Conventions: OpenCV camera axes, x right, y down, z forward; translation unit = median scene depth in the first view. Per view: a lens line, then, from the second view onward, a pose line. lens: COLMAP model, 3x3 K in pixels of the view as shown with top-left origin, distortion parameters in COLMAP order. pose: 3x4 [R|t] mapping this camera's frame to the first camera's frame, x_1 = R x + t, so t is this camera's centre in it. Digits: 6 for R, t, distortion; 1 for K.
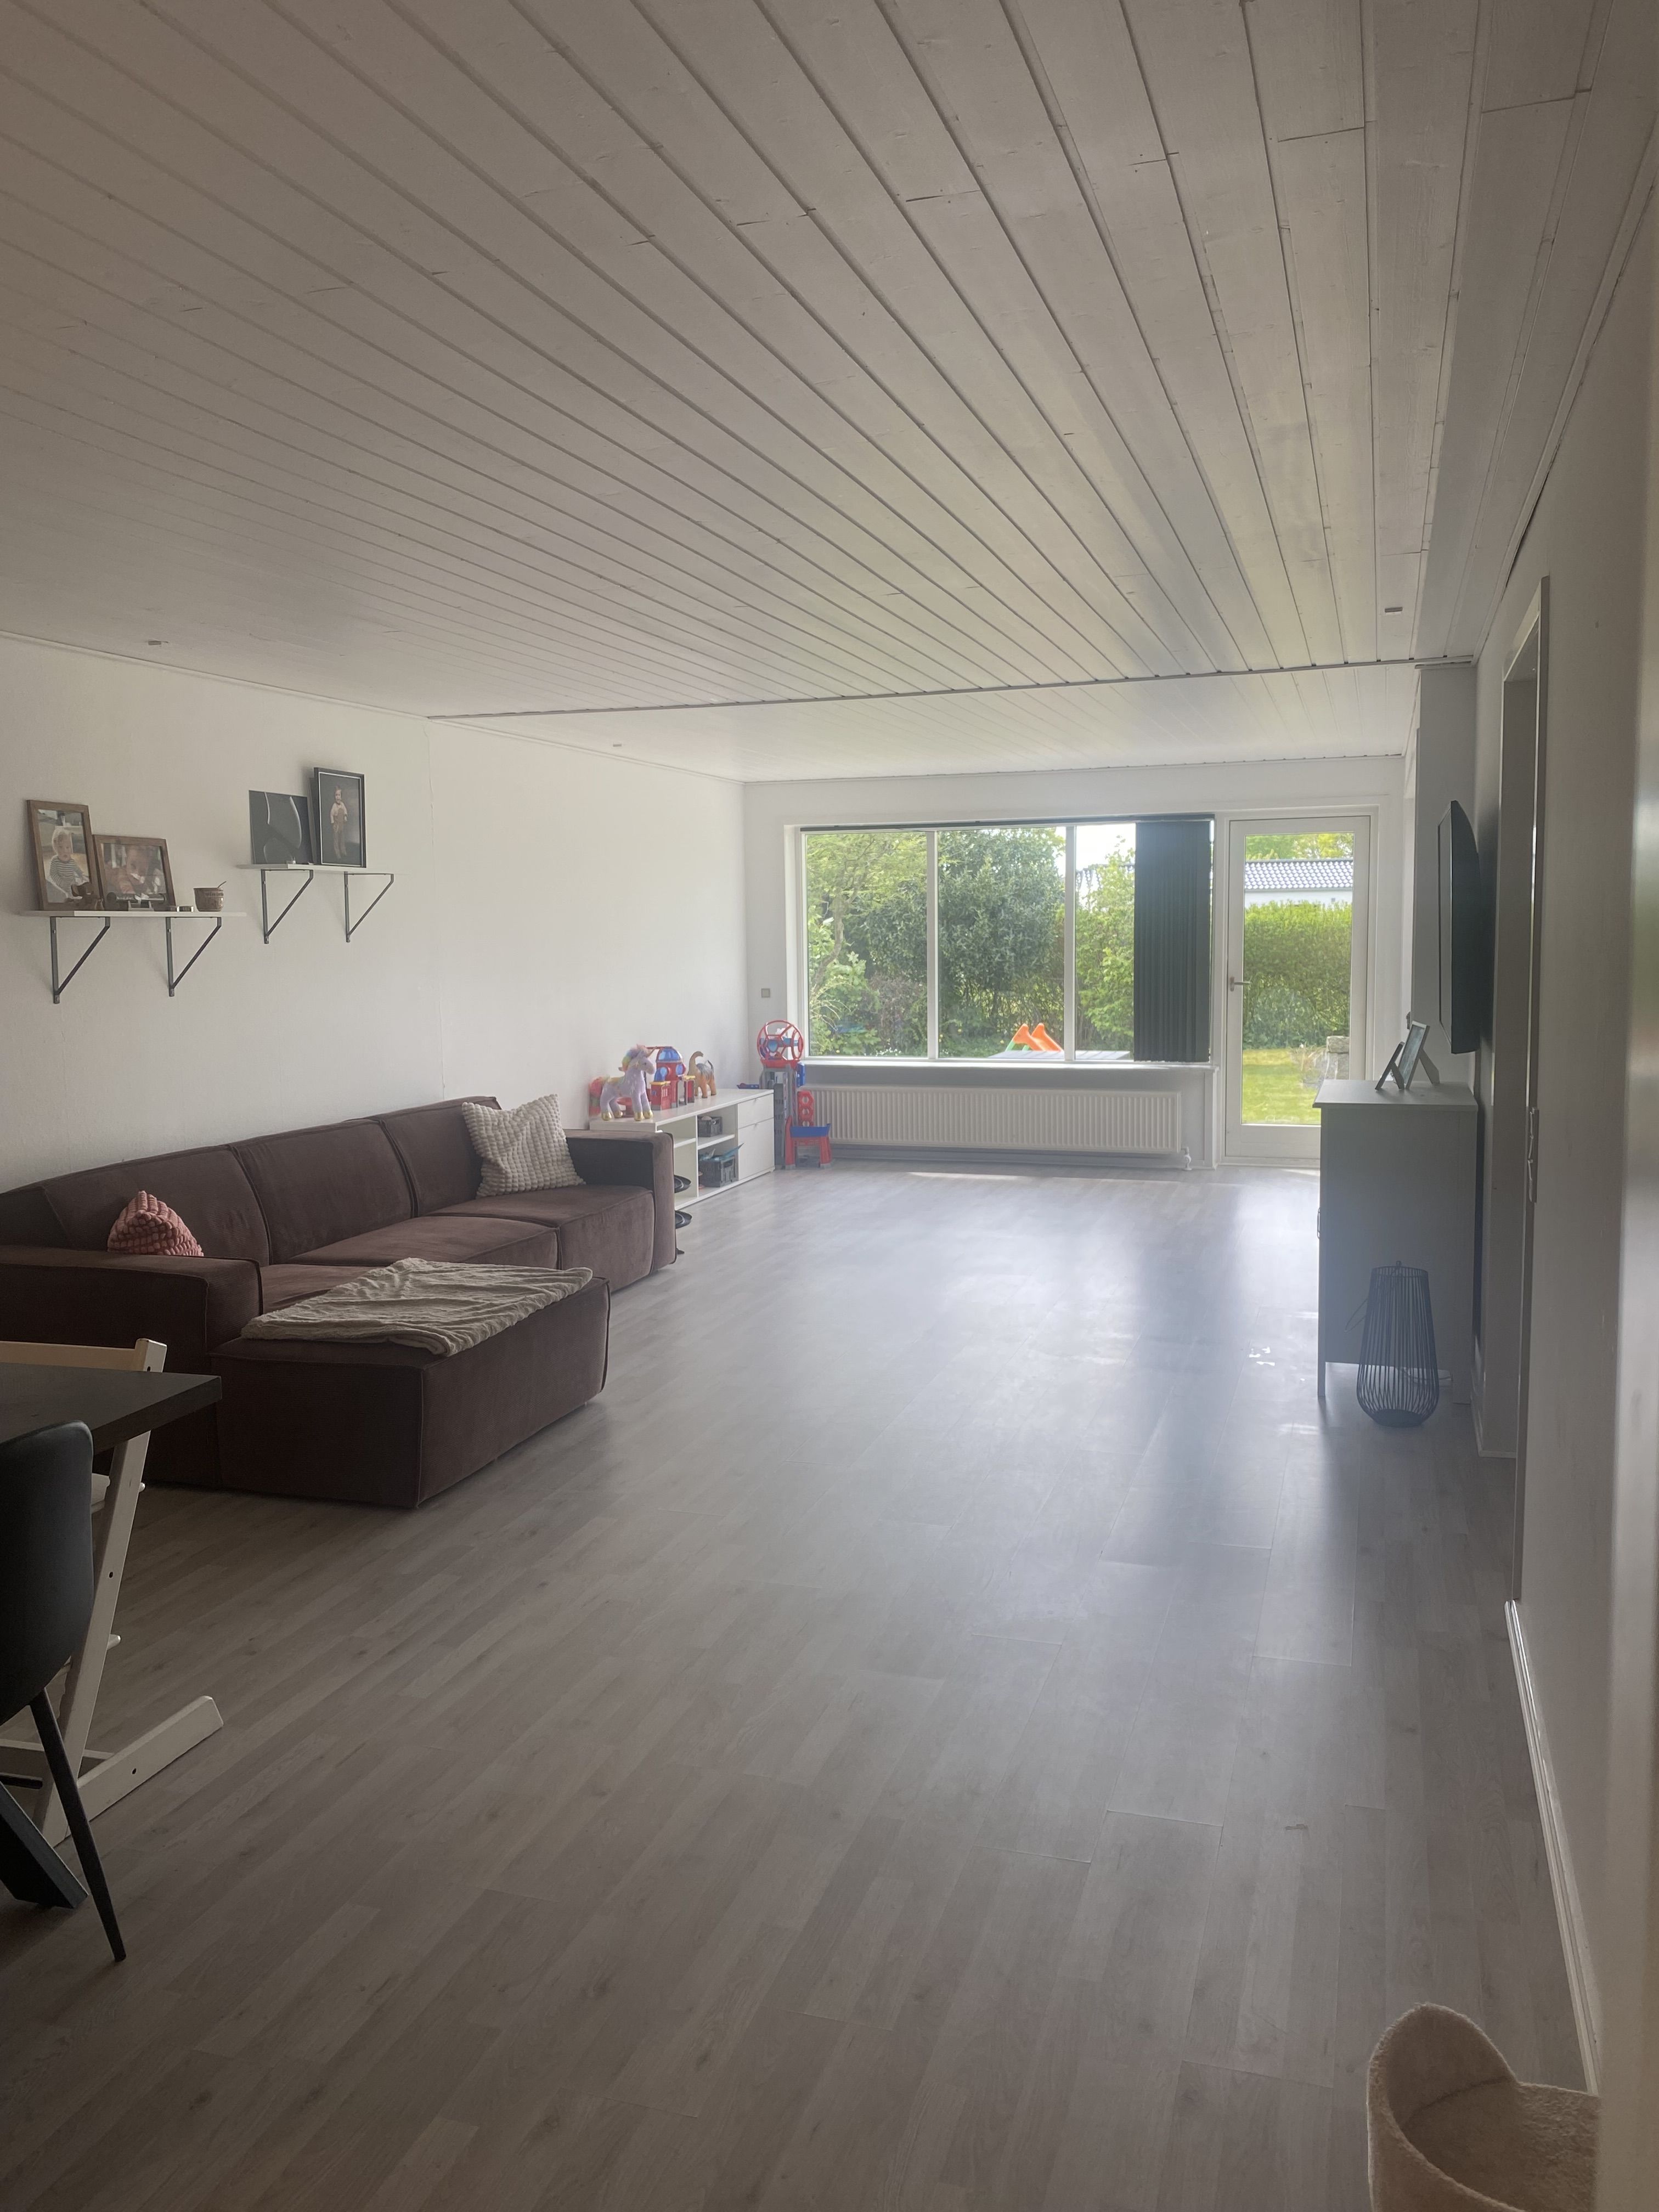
lens RADIAL K [[1631.7, 0, 829.5], [0, 1631.7, 1106.0], [0, 0, 1]] dist [-0.049786, -0.000186]
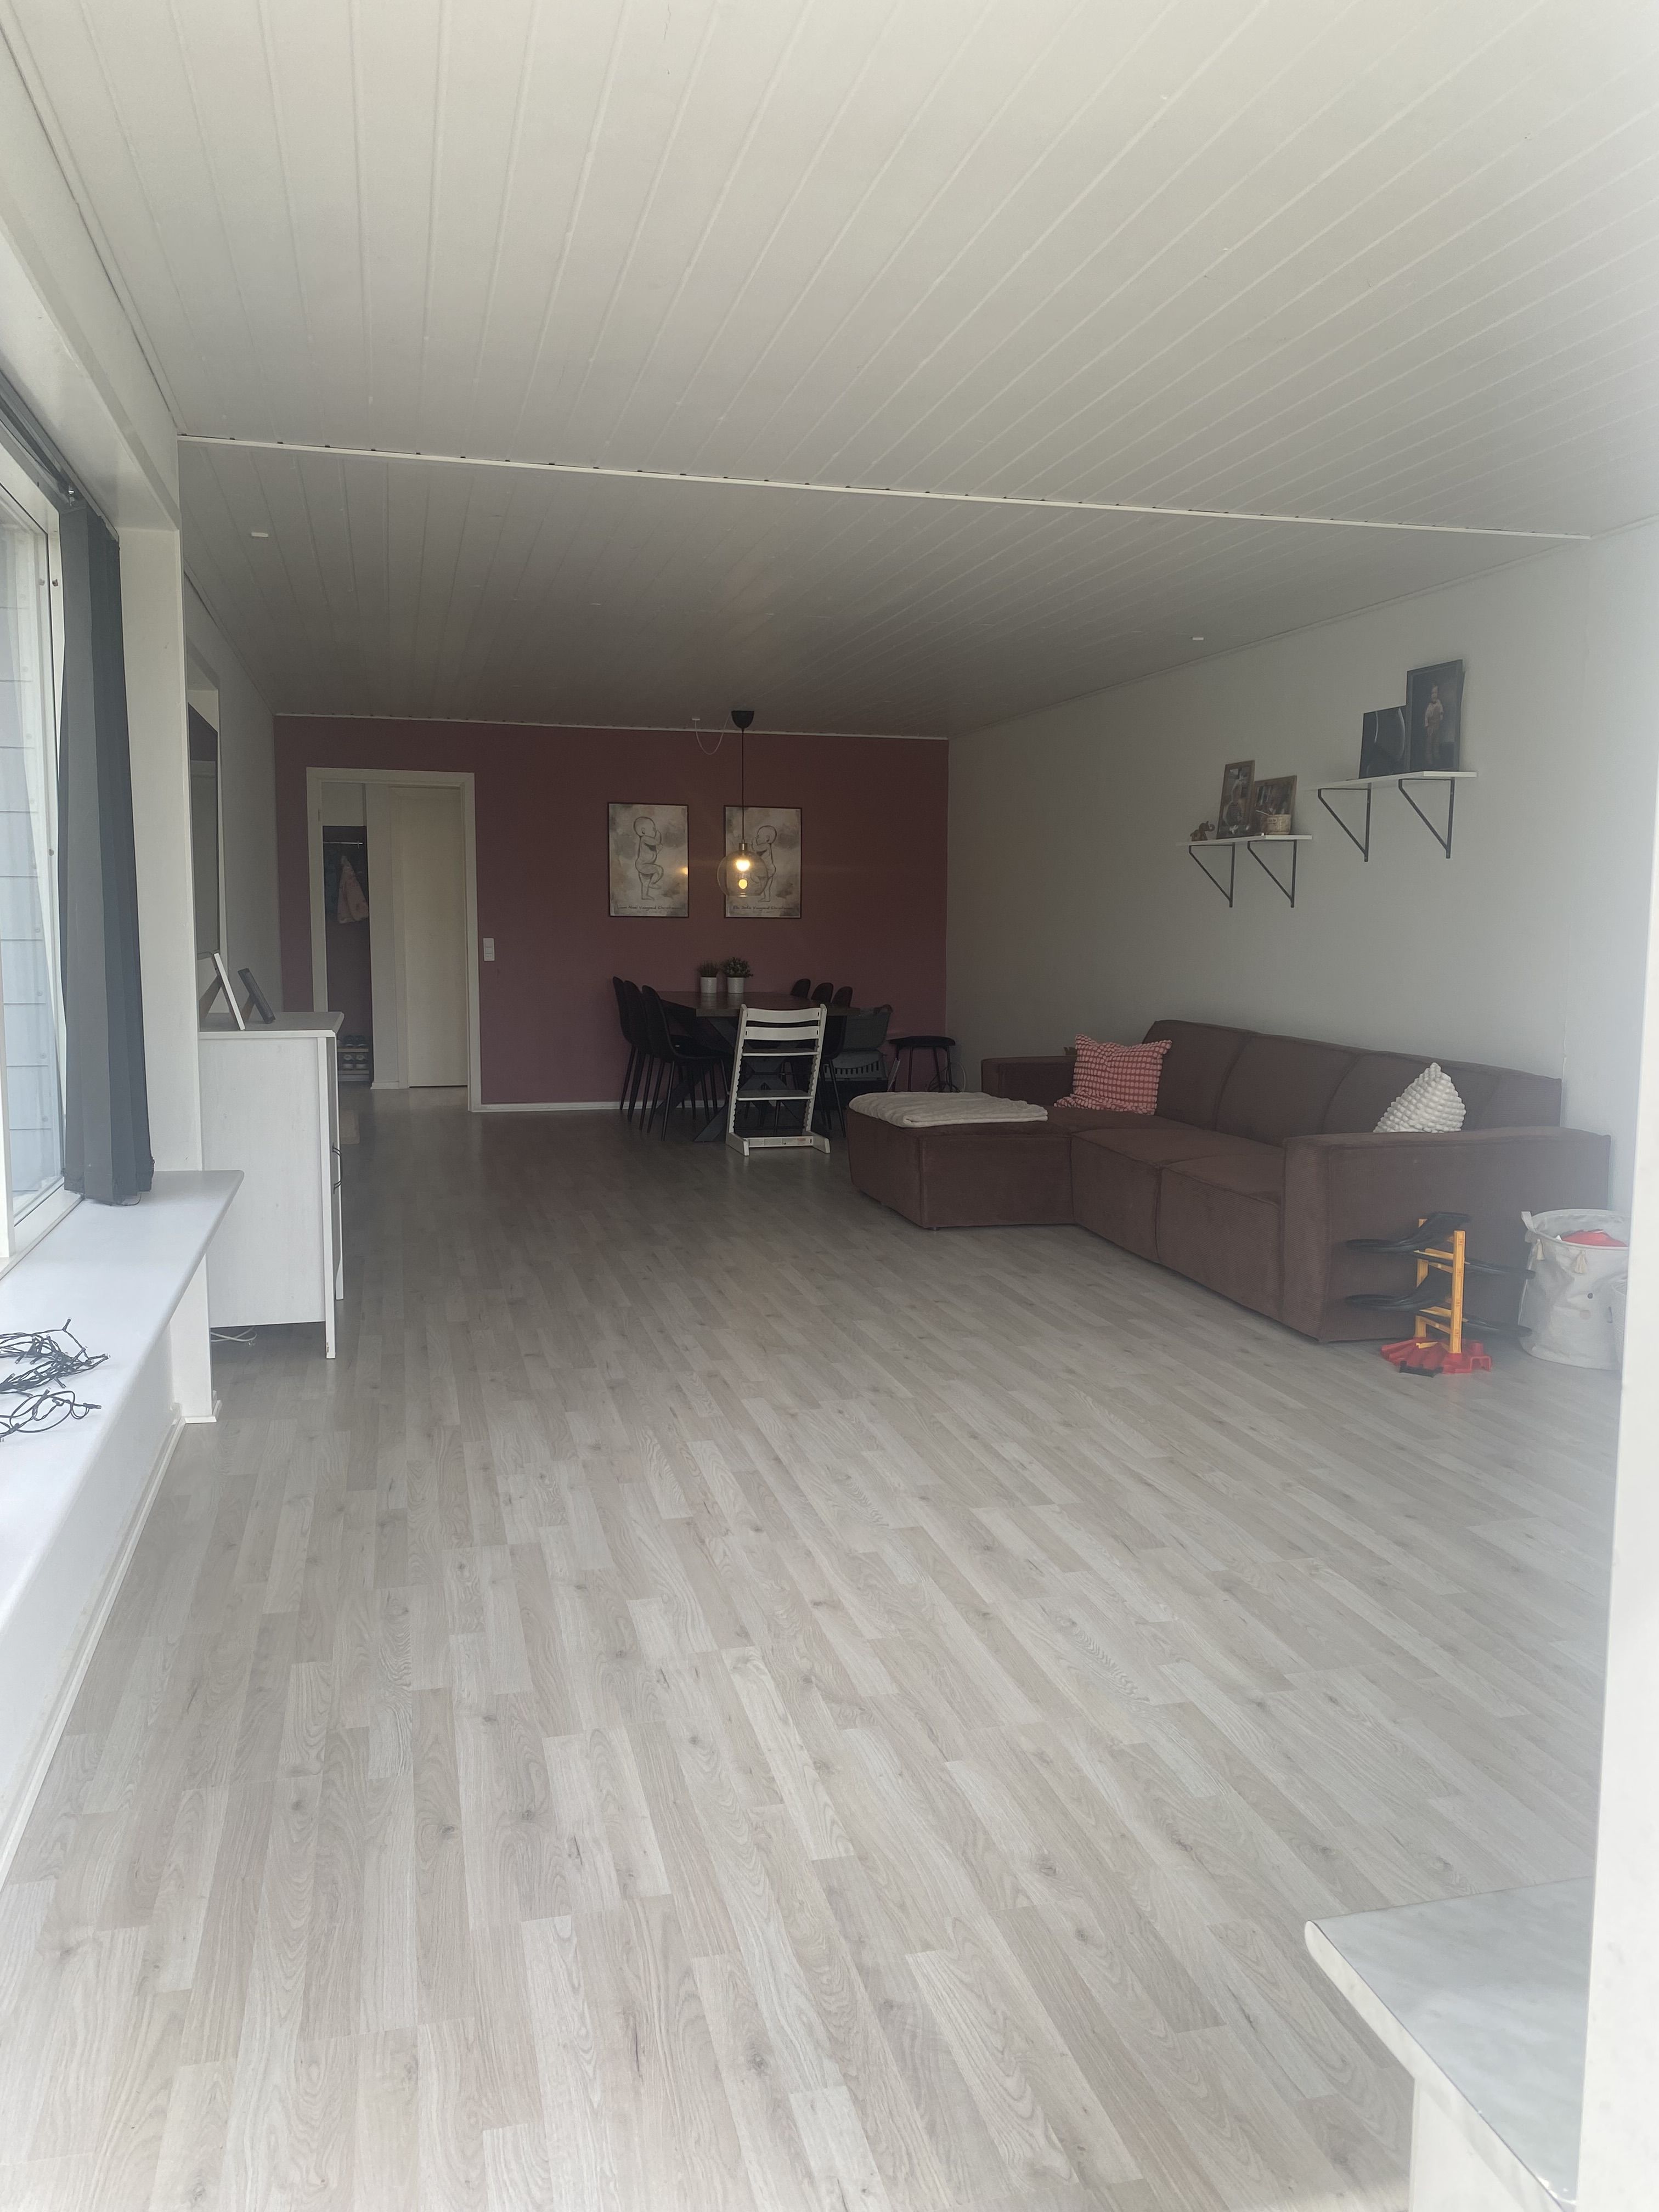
lens RADIAL K [[1625.1, 0, 829.5], [0, 1625.1, 1106.0], [0, 0, 1]] dist [-0.005830, -0.013074]
pose [[-0.833531, 0.080310, -0.546604, 0.648776], [-0.048227, 0.975025, 0.216798, -0.200009], [0.550363, 0.207069, -0.808840, 2.147696]]
